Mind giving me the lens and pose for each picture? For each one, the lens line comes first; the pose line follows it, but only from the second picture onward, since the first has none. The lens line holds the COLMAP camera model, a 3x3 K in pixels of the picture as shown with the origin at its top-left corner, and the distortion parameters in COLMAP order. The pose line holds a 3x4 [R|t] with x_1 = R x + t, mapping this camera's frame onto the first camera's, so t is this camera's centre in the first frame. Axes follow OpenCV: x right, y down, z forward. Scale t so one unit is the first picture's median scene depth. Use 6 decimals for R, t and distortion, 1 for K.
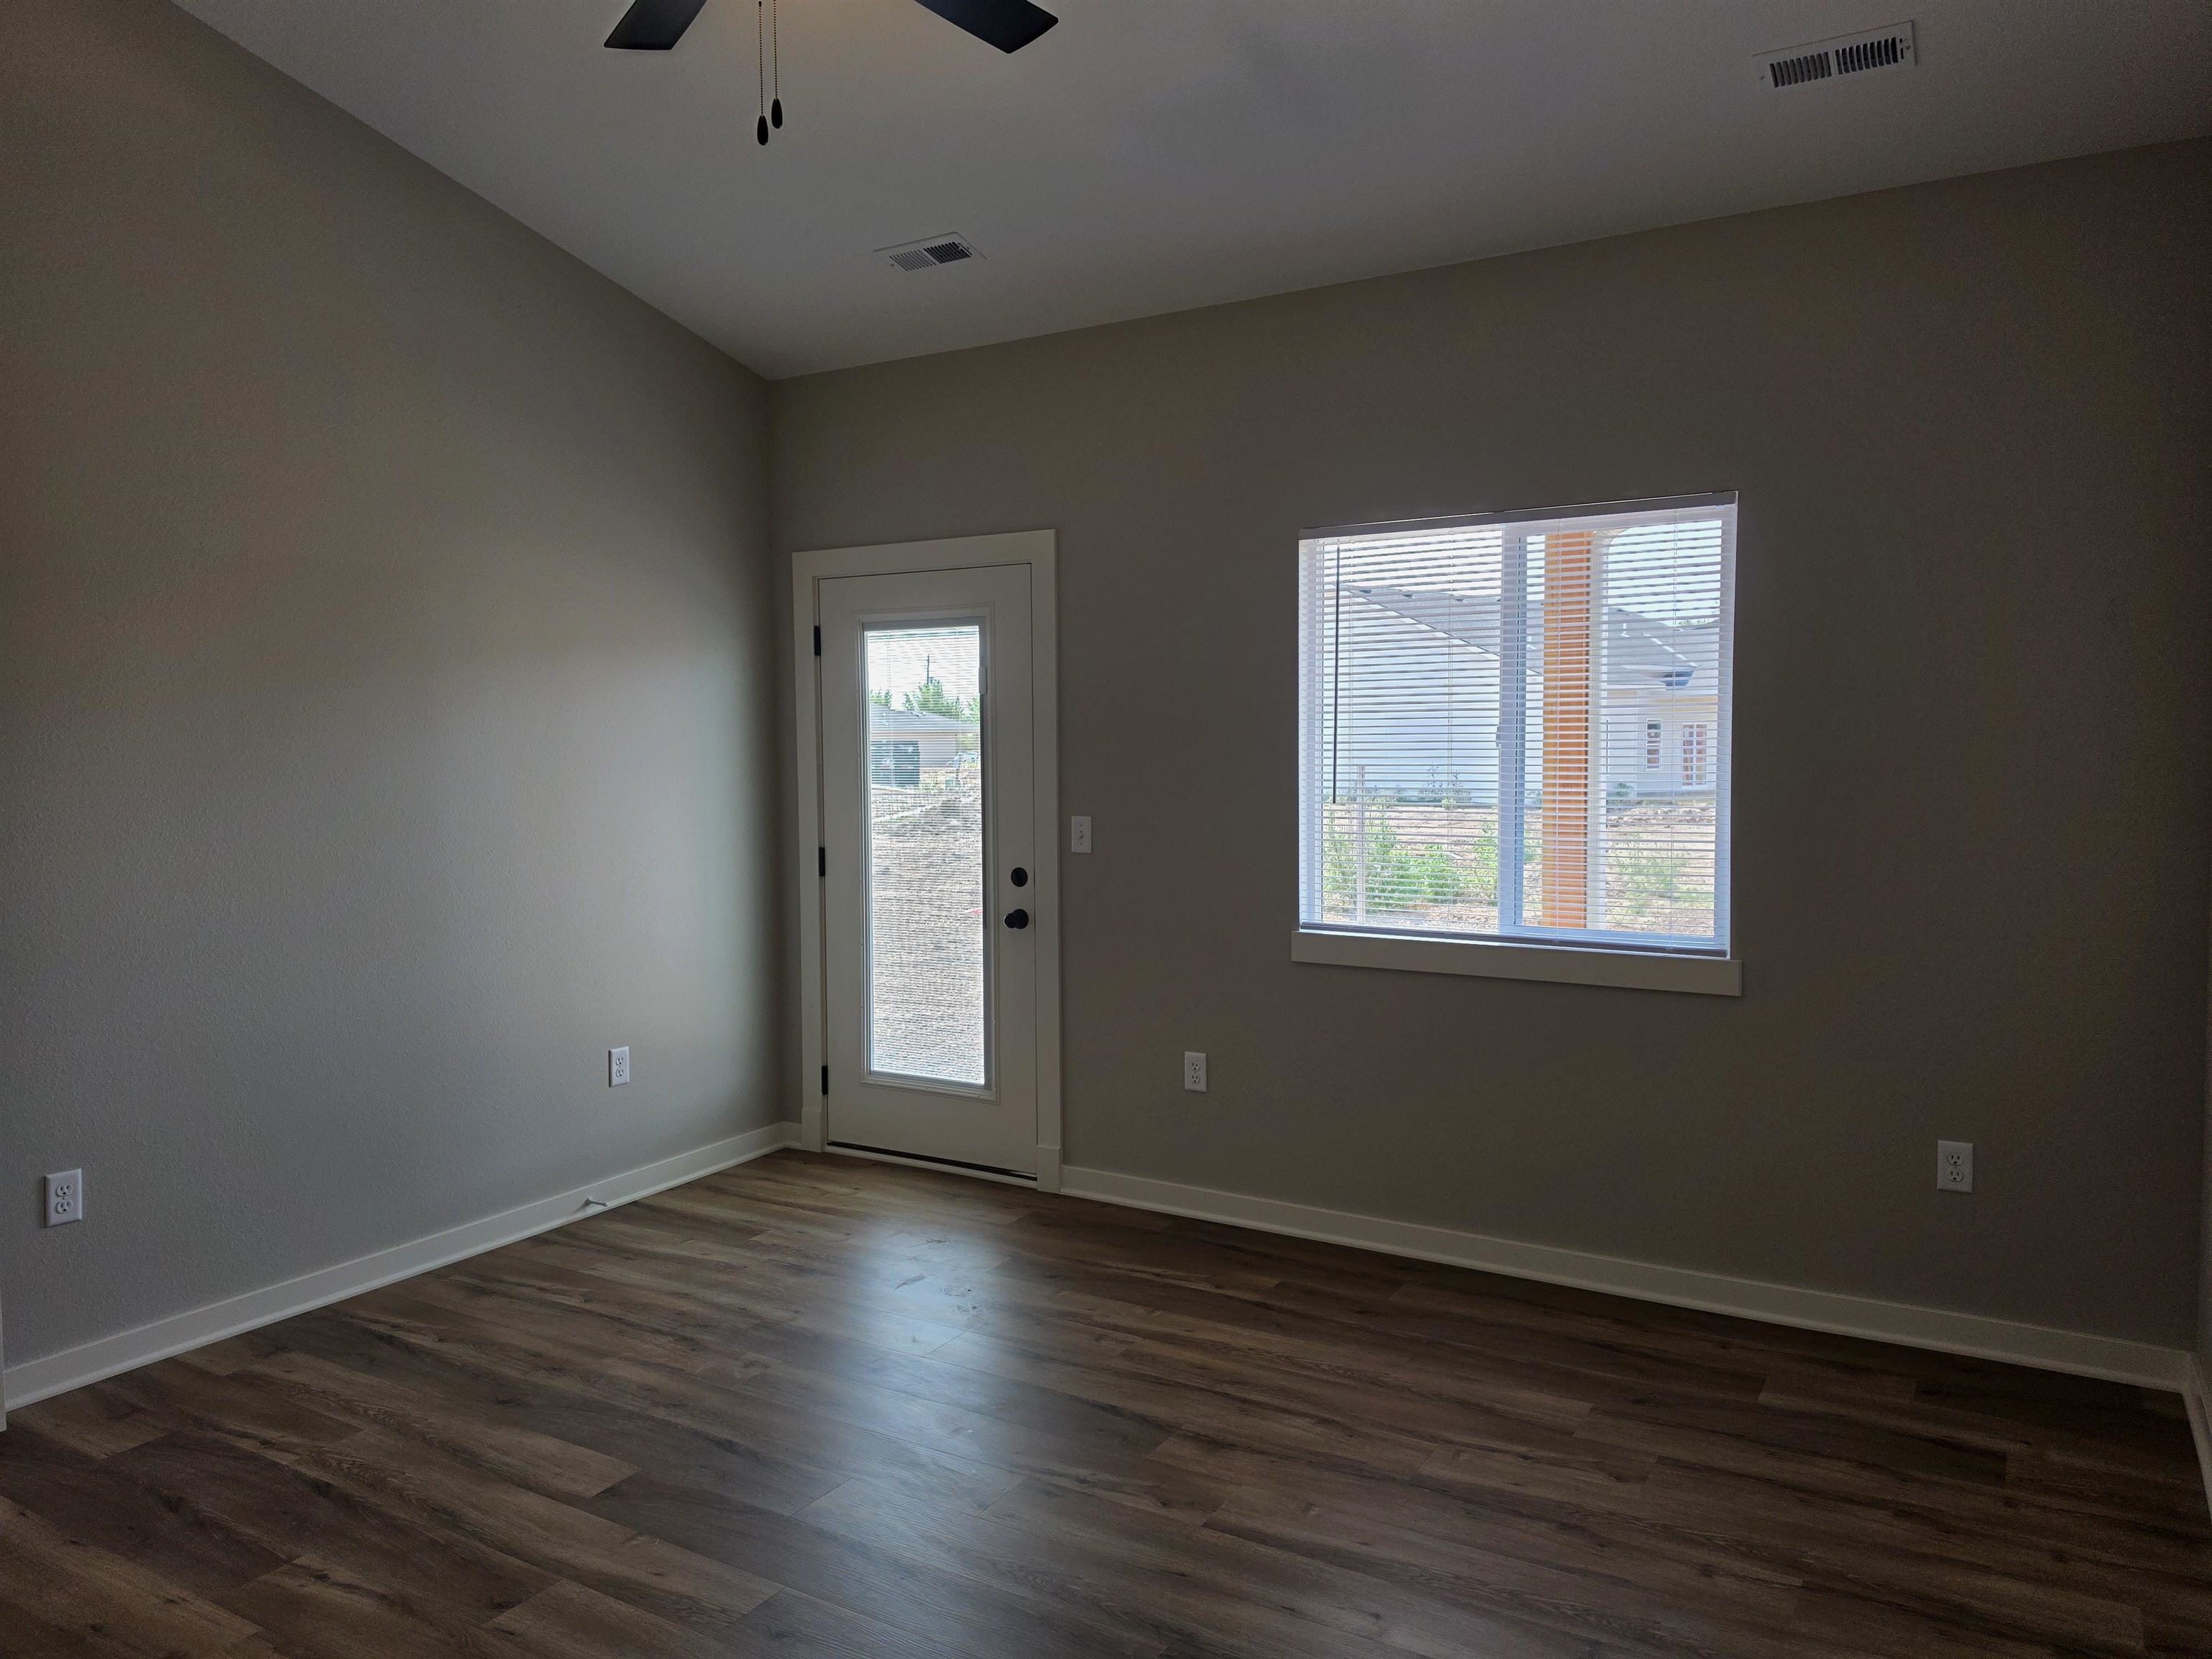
lens RADIAL K [[1530.8, 0, 1117.6], [0, 1530.8, 831.9], [0, 0, 1]] dist [0.008131, -0.000521]
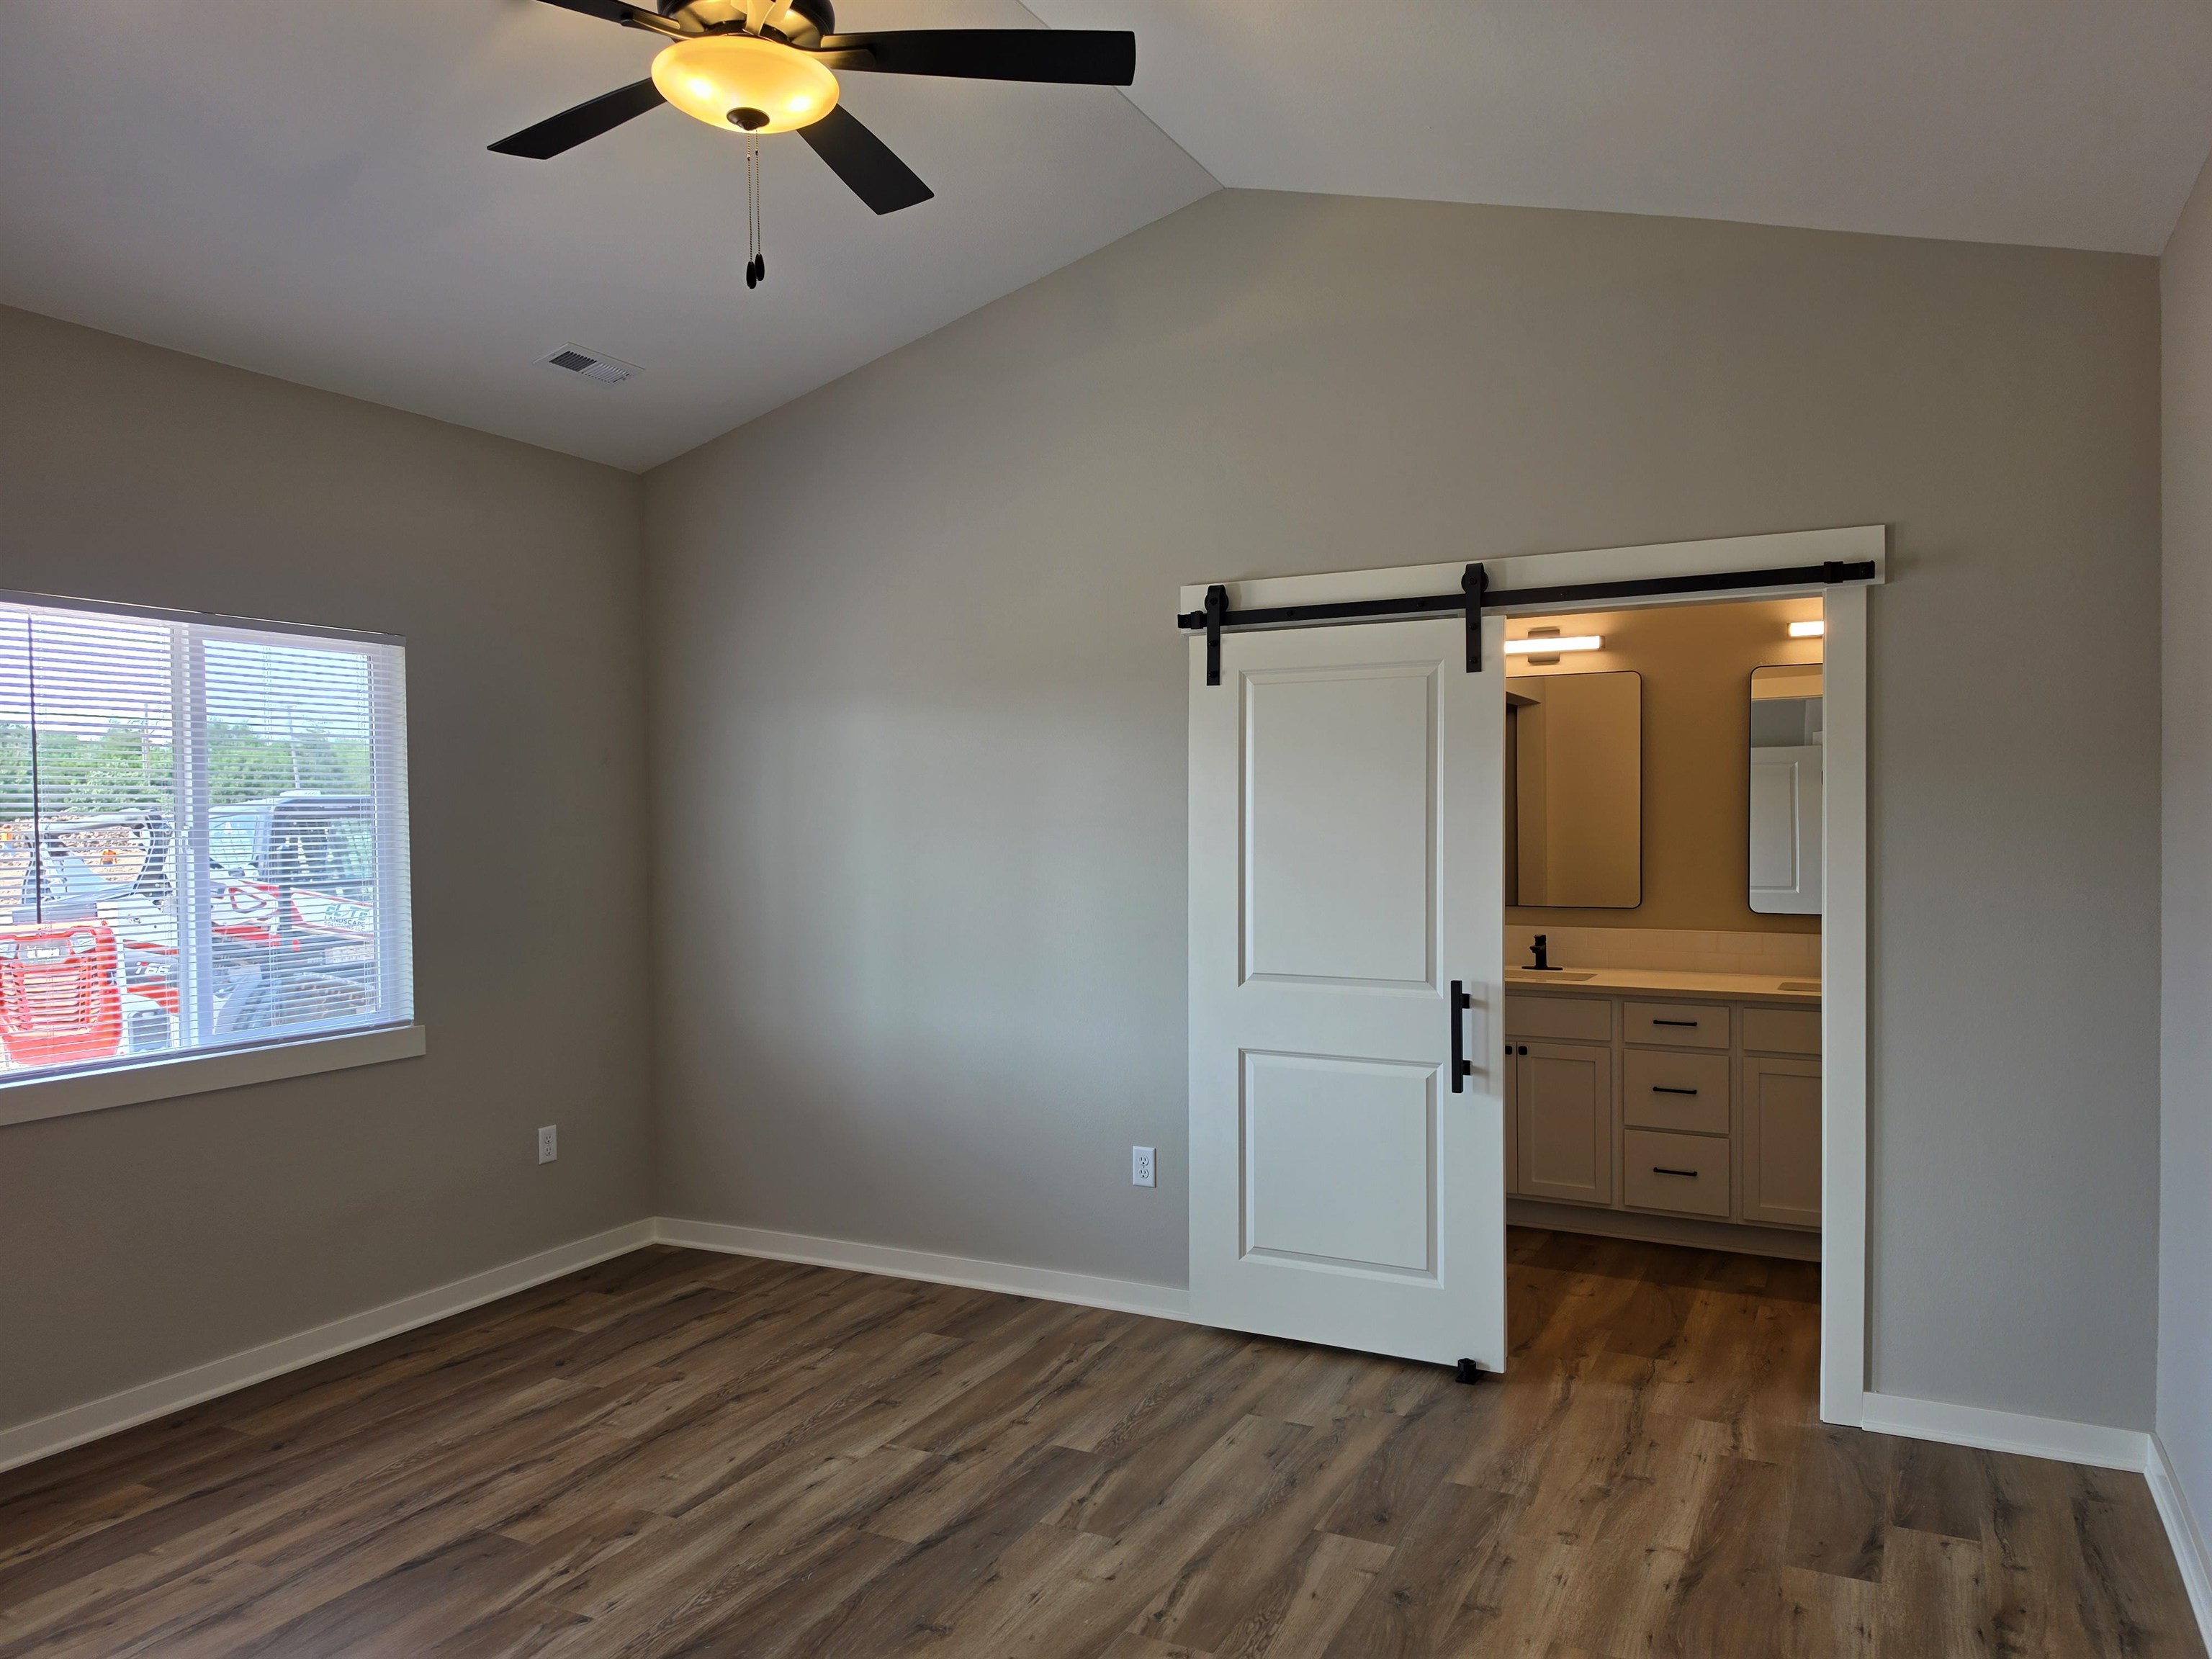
lens RADIAL K [[1530.8, 0, 1117.6], [0, 1530.8, 831.9], [0, 0, 1]] dist [0.008131, -0.000521]
pose [[-0.078583, 0.002436, 0.996905, -0.946360], [0.071121, 0.997463, 0.003169, -0.035837], [-0.994367, 0.071150, -0.078557, 0.609128]]
